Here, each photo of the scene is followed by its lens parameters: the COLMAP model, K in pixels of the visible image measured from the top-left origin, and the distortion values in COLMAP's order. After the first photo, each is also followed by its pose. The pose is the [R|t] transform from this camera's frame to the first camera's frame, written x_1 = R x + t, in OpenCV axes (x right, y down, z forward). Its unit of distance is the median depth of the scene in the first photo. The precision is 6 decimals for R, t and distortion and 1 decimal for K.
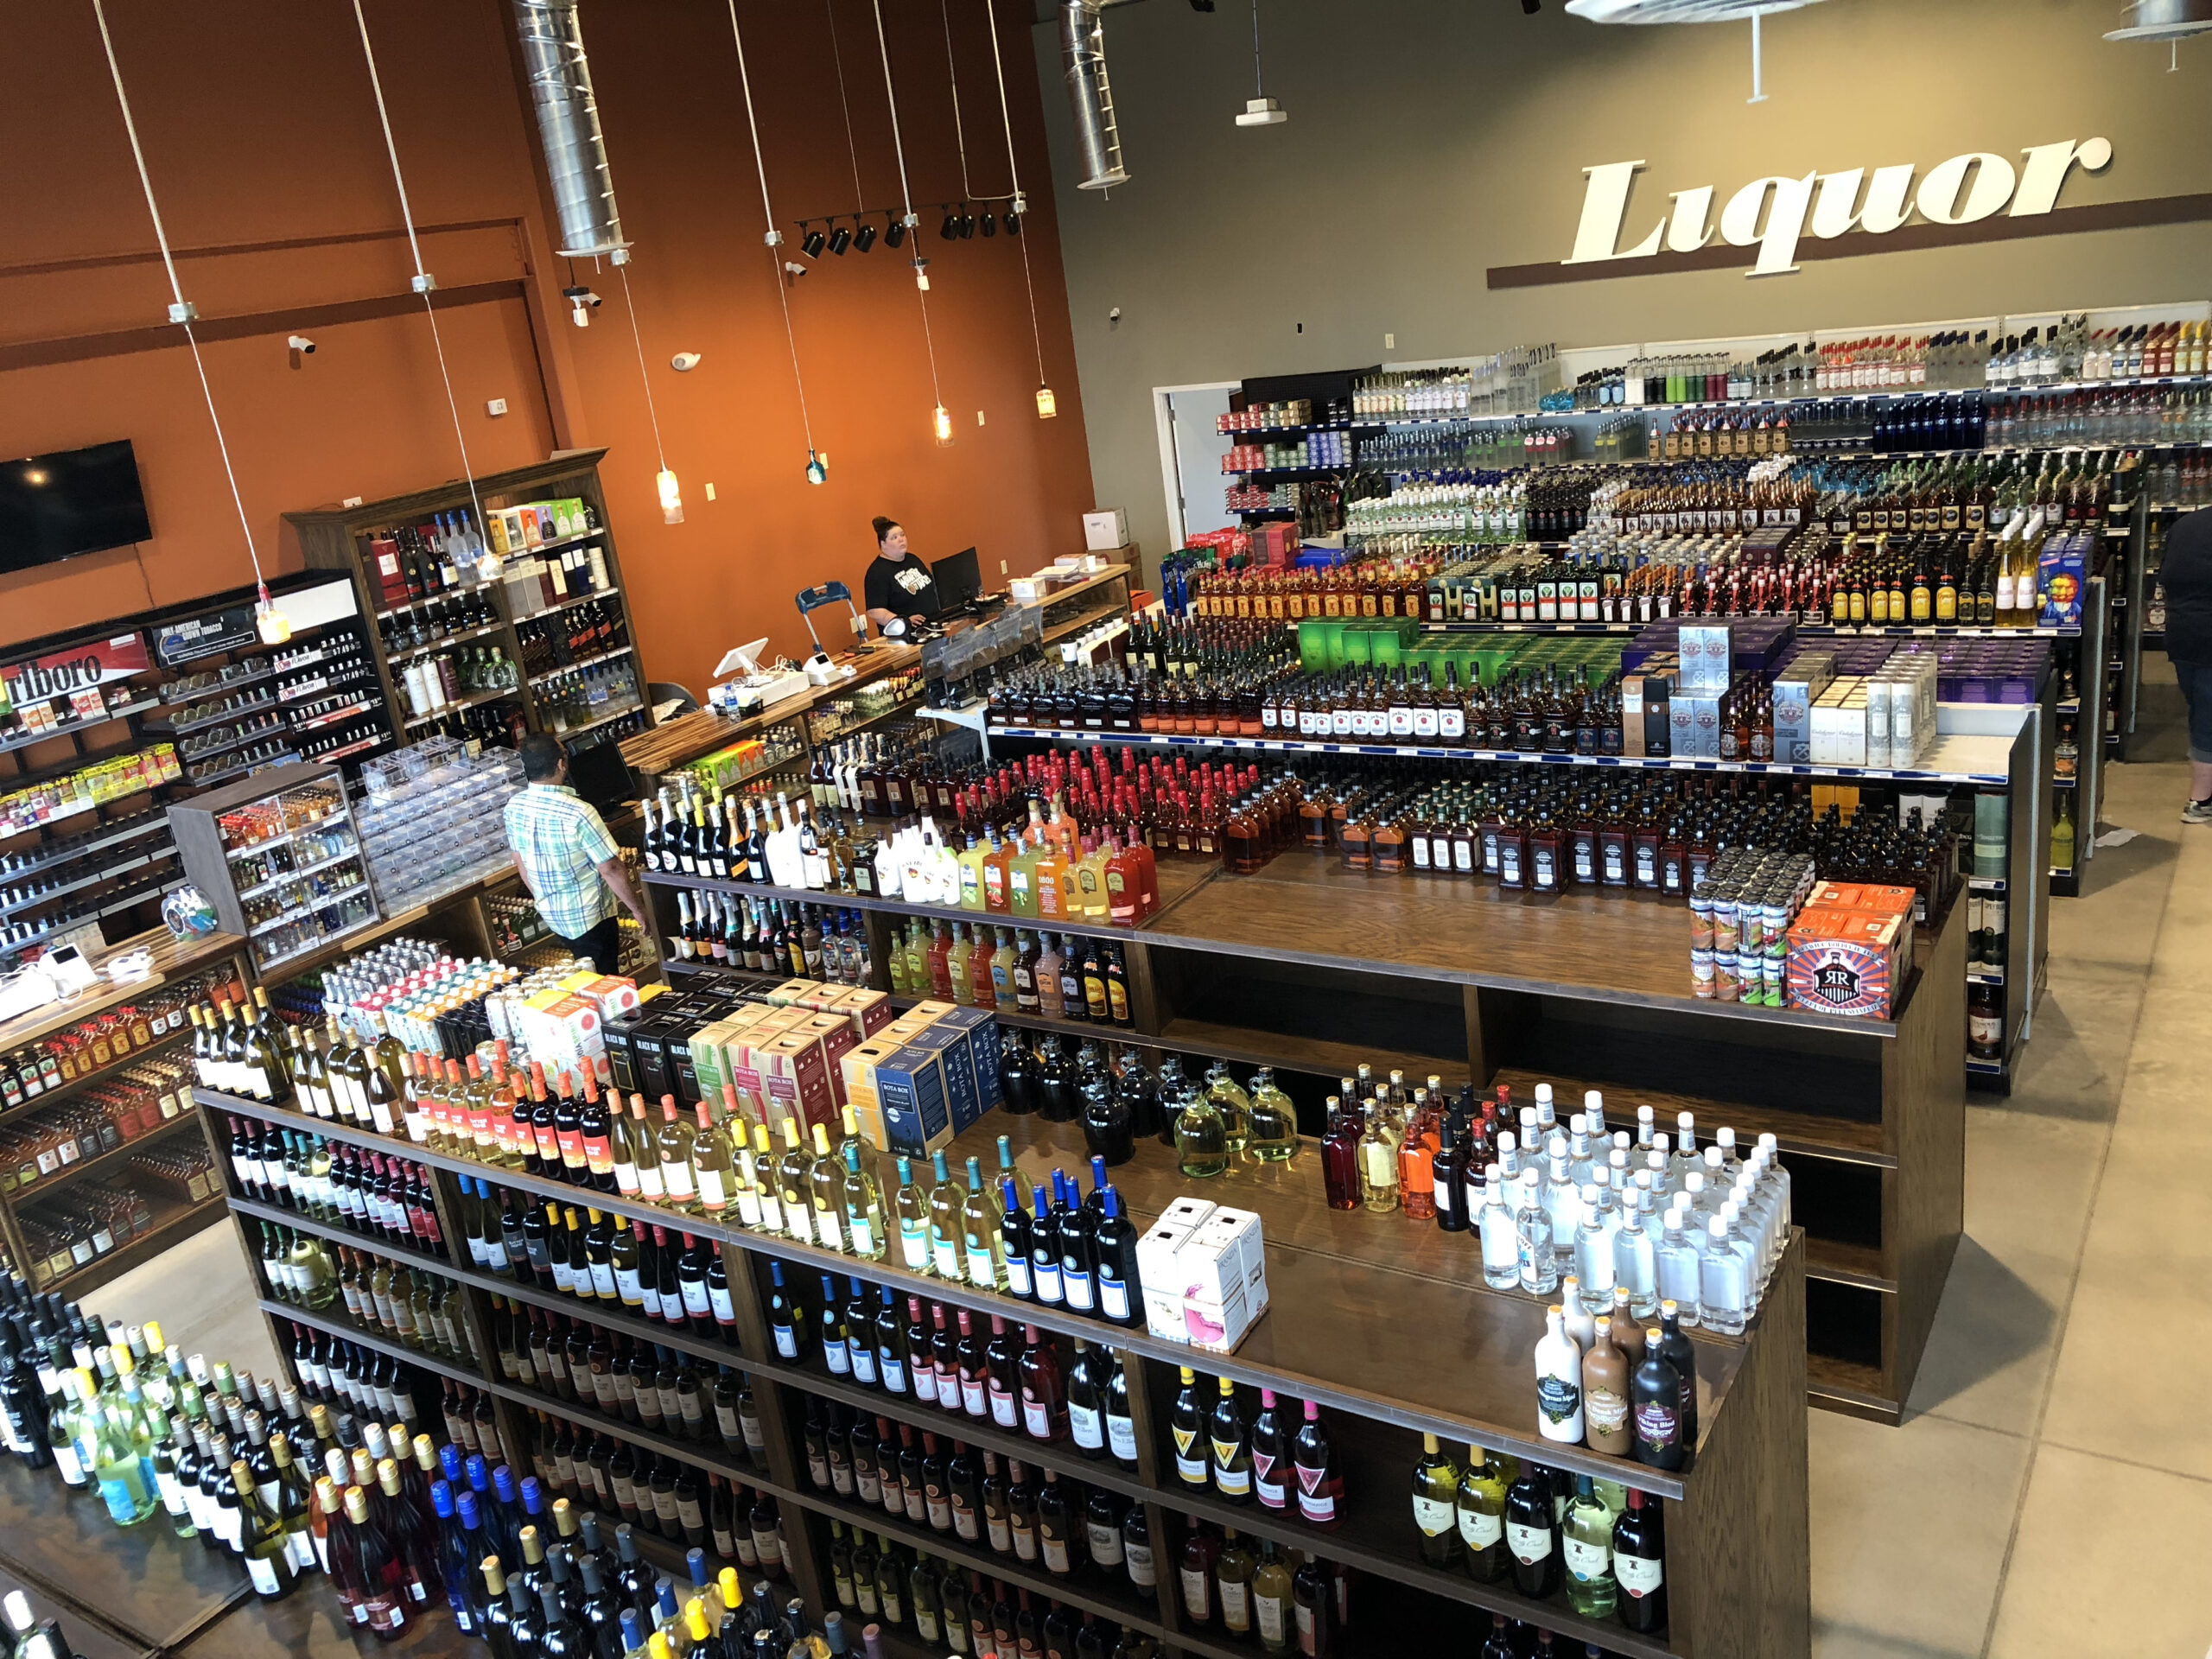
lens RADIAL K [[1831.5, 0, 1106.0], [0, 1831.5, 829.5], [0, 0, 1]] dist [-0.000354, -0.008915]
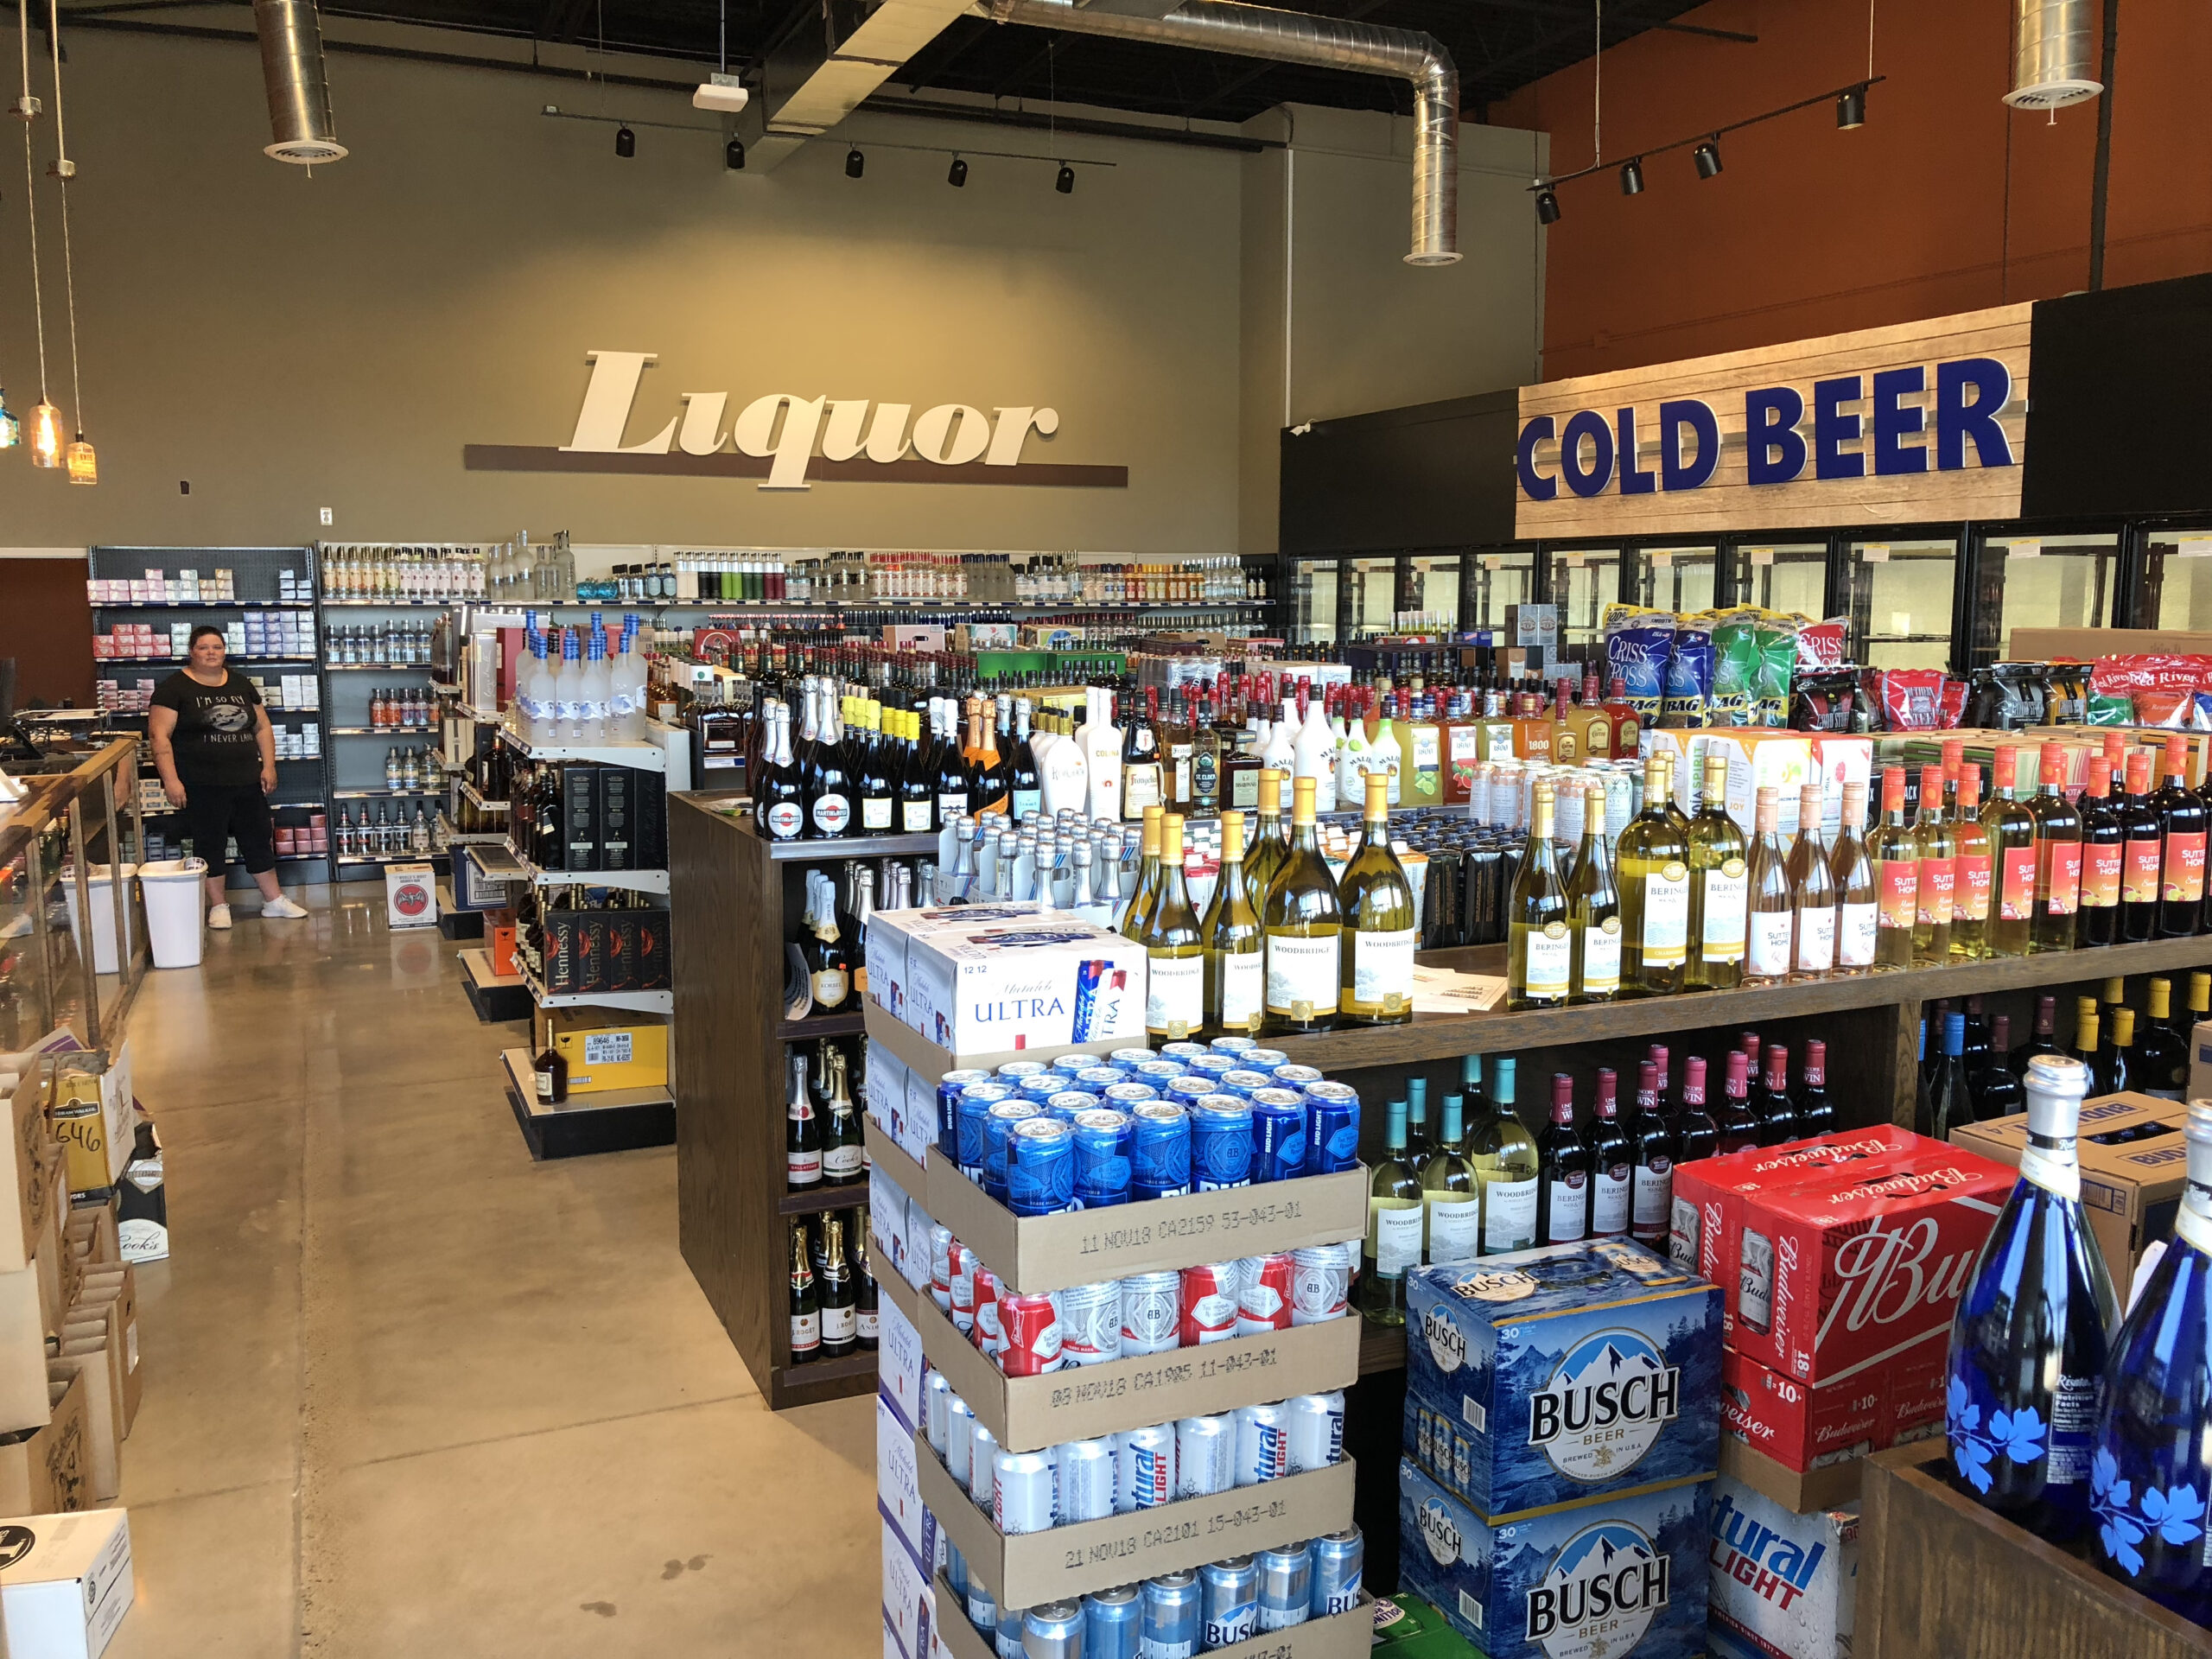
lens RADIAL K [[1829.0, 0, 1133.4], [0, 1829.0, 816.8], [0, 0, 1]] dist [0.012465, -0.014275]
pose [[0.539715, 0.028903, 0.841351, -0.374273], [0.201500, 0.965925, -0.162442, 0.072118], [-0.817377, 0.257204, 0.515501, 0.376765]]
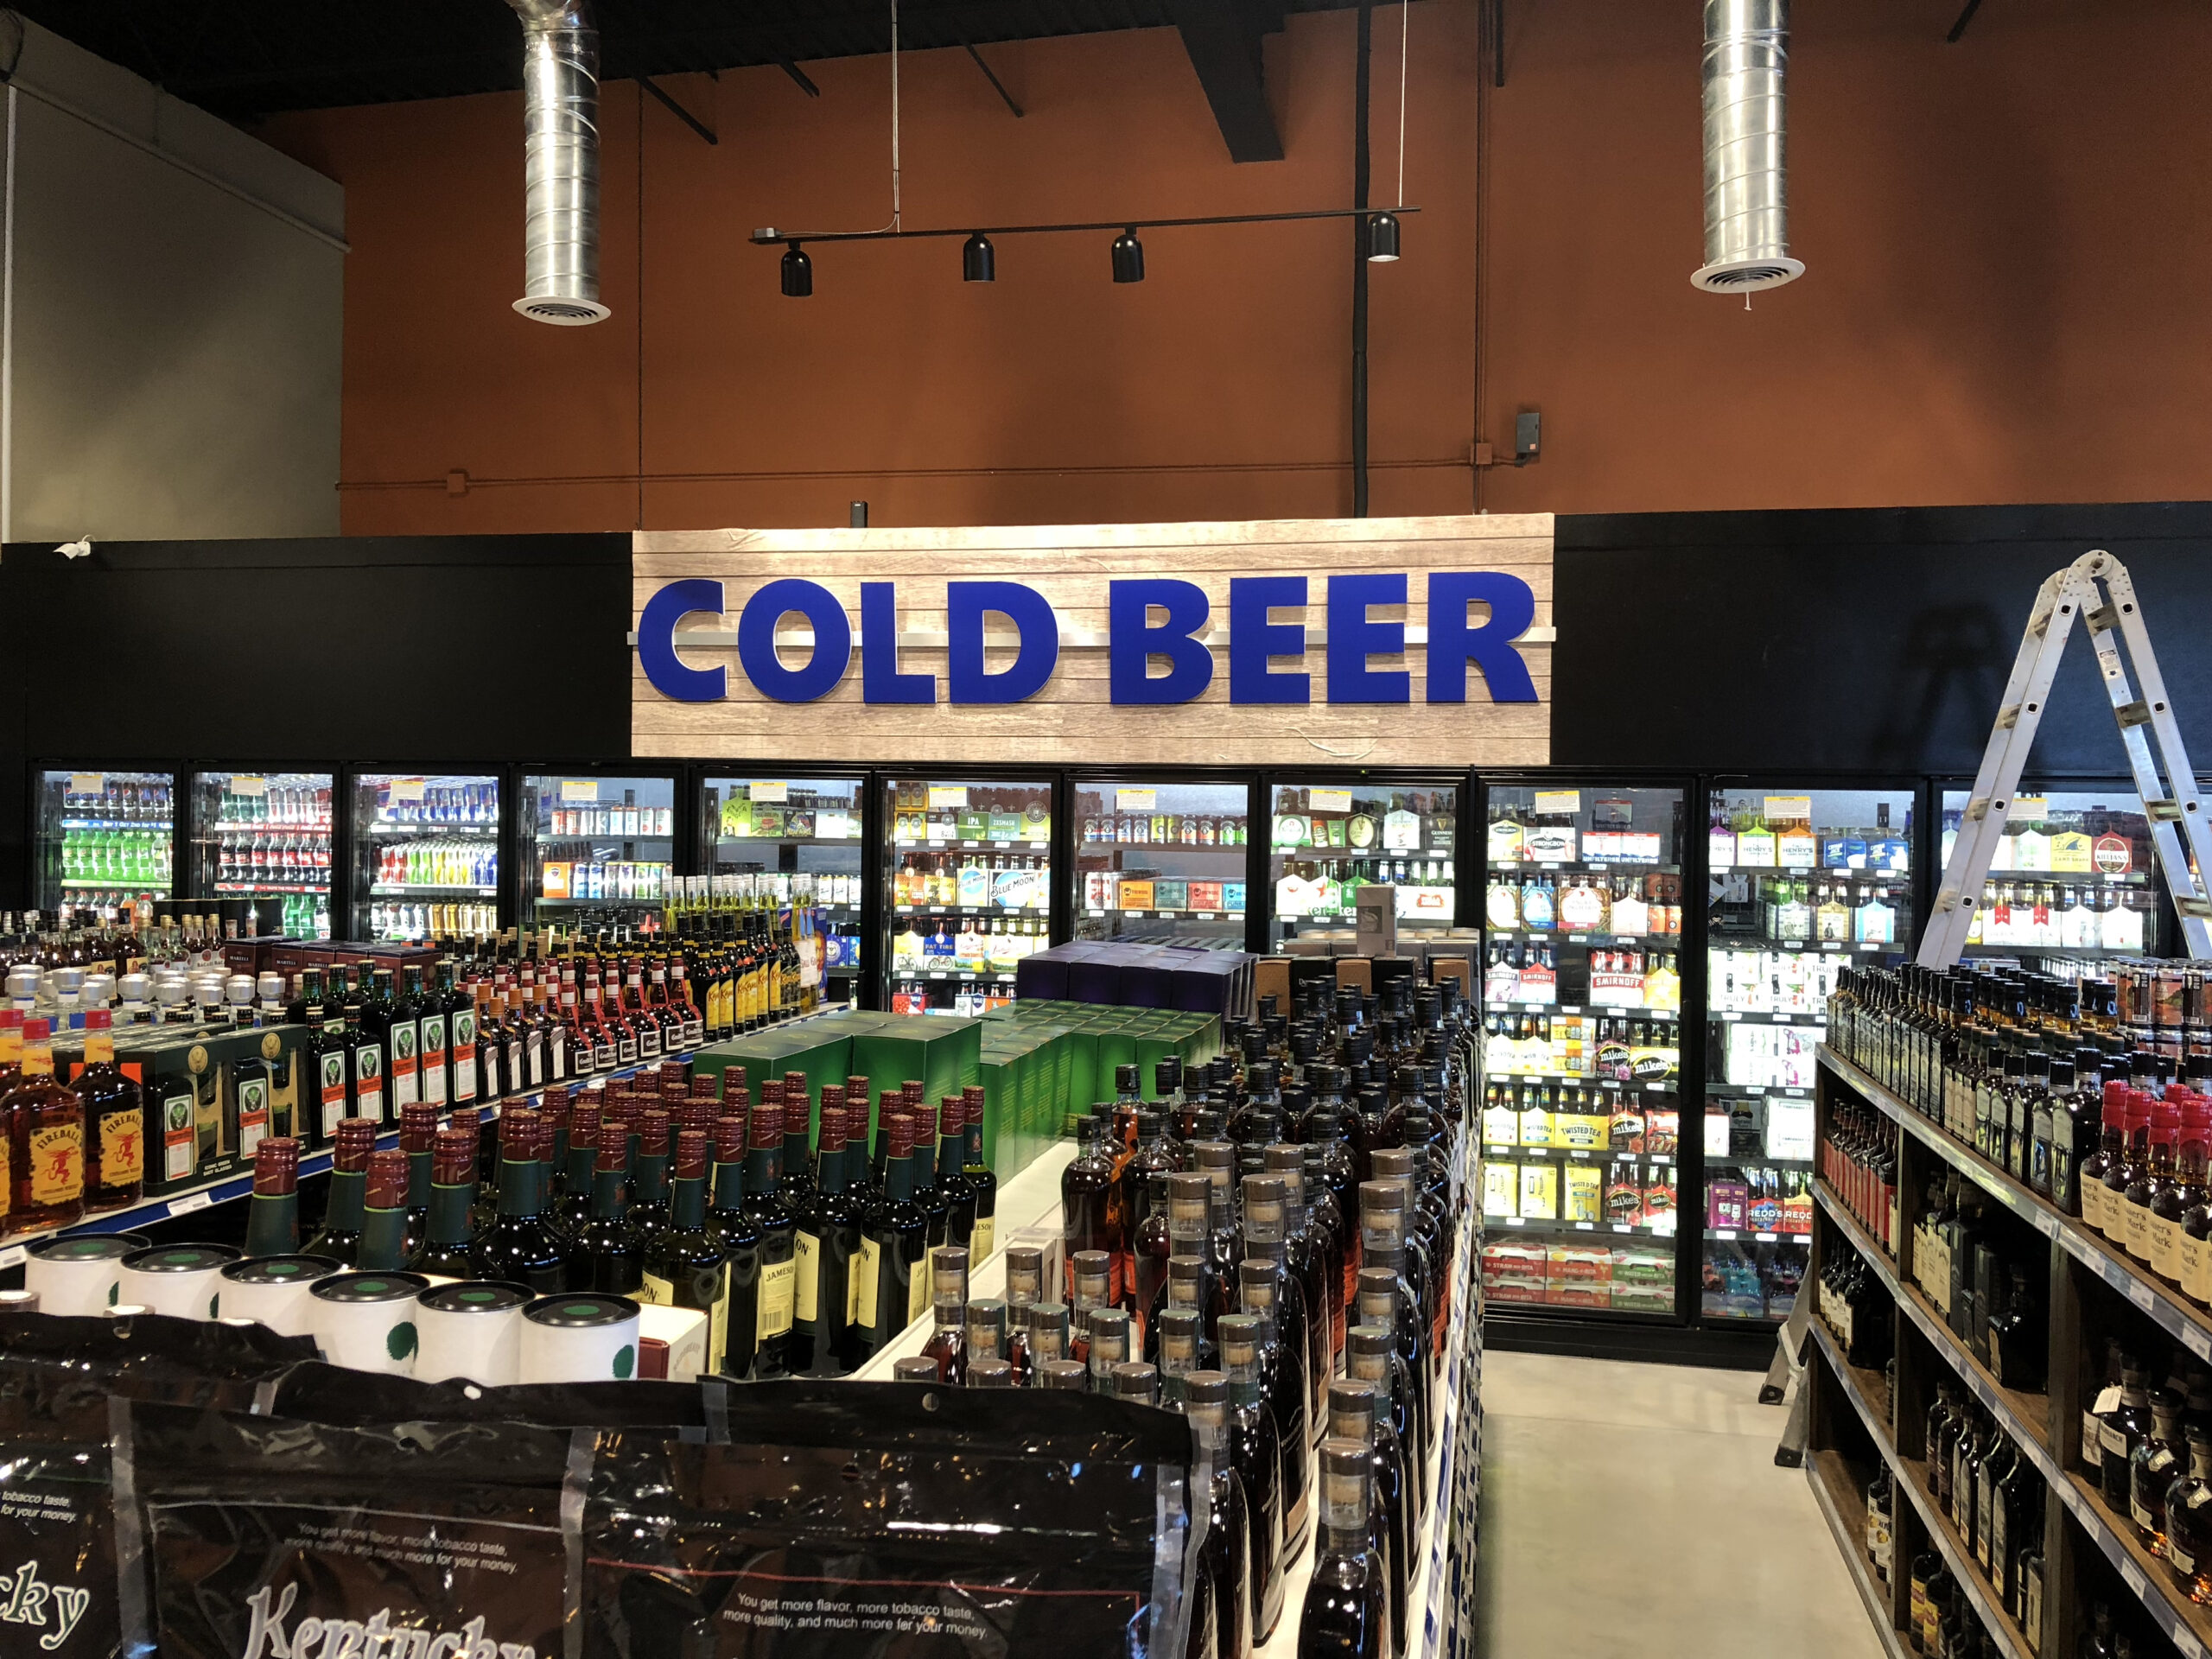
lens RADIAL K [[1910.1, 0, 1106.0], [0, 1910.1, 829.5], [0, 0, 1]] dist [0.162738, -0.451025]
pose [[-0.338721, 0.130869, 0.931741, -0.139398], [0.326946, 0.944941, -0.013867, -0.093894], [-0.882255, 0.299932, -0.362858, 0.765219]]
